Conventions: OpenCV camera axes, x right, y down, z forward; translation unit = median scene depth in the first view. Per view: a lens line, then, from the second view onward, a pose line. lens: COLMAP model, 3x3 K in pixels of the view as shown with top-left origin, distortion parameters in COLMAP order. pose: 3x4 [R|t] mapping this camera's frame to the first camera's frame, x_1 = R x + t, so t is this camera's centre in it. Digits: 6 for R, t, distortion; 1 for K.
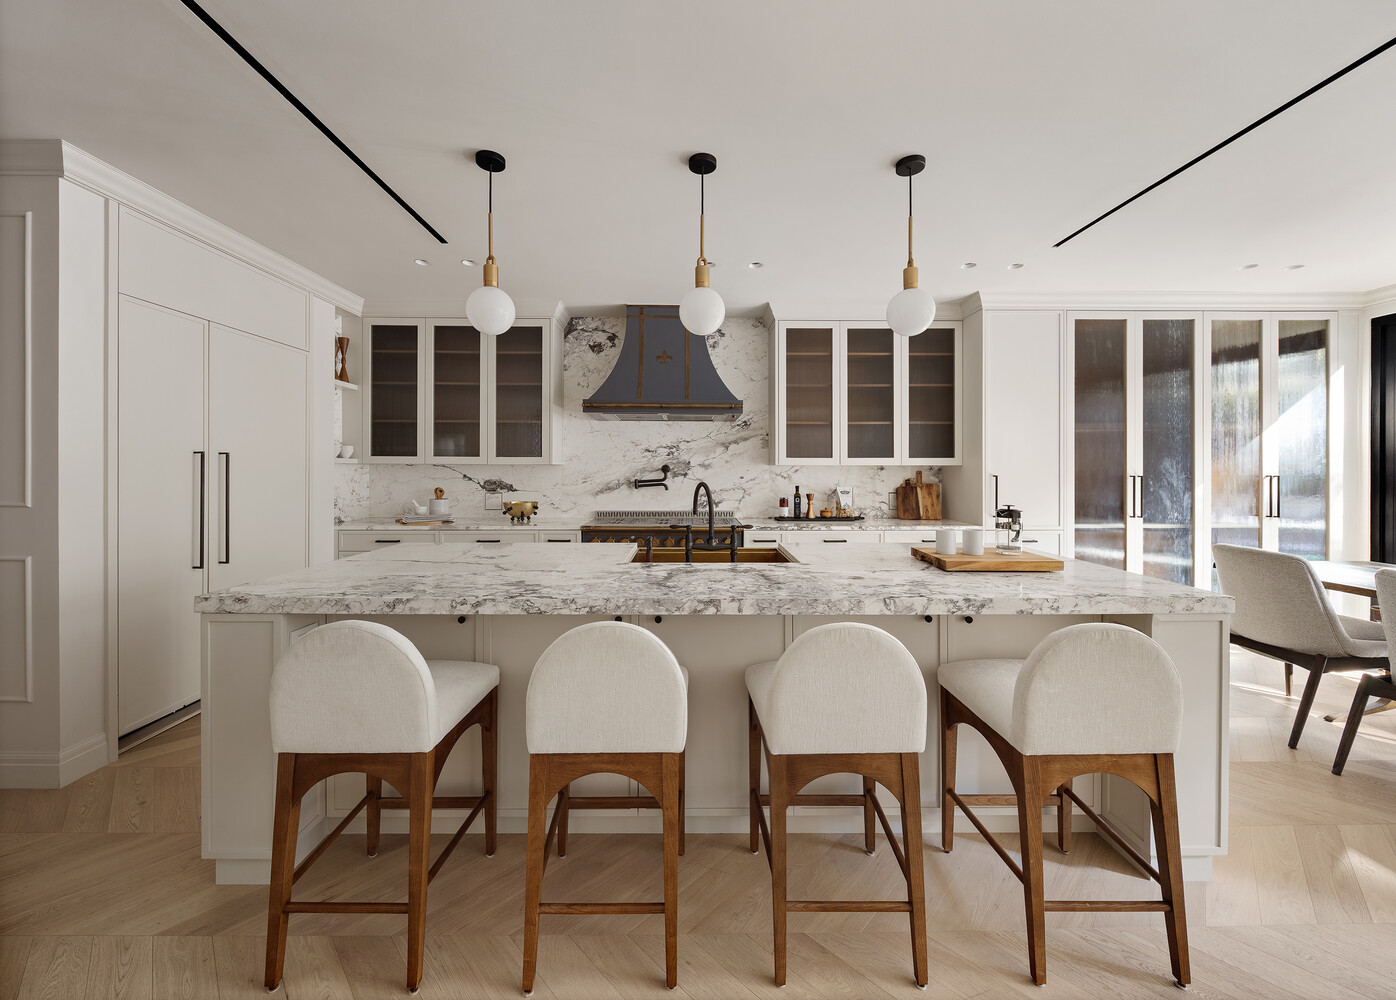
lens RADIAL K [[526.7, 0, 691.4], [0, 526.7, 463.1], [0, 0, 1]] dist [0.003211, -0.000123]
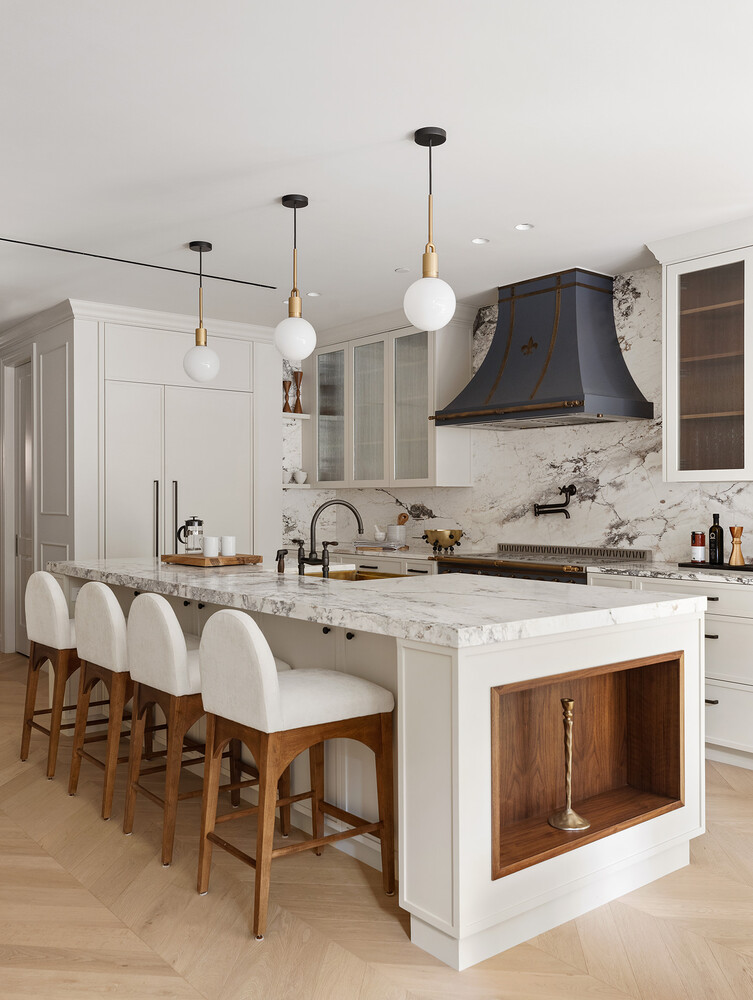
lens RADIAL K [[870.8, 0, 376.3], [0, 870.8, 502.9], [0, 0, 1]] dist [-0.017693, -0.003387]
pose [[0.613305, -0.001977, -0.789844, 0.759488], [0.010655, 0.999927, 0.005770, 0.019032], [0.789774, -0.011954, 0.613281, 0.028825]]
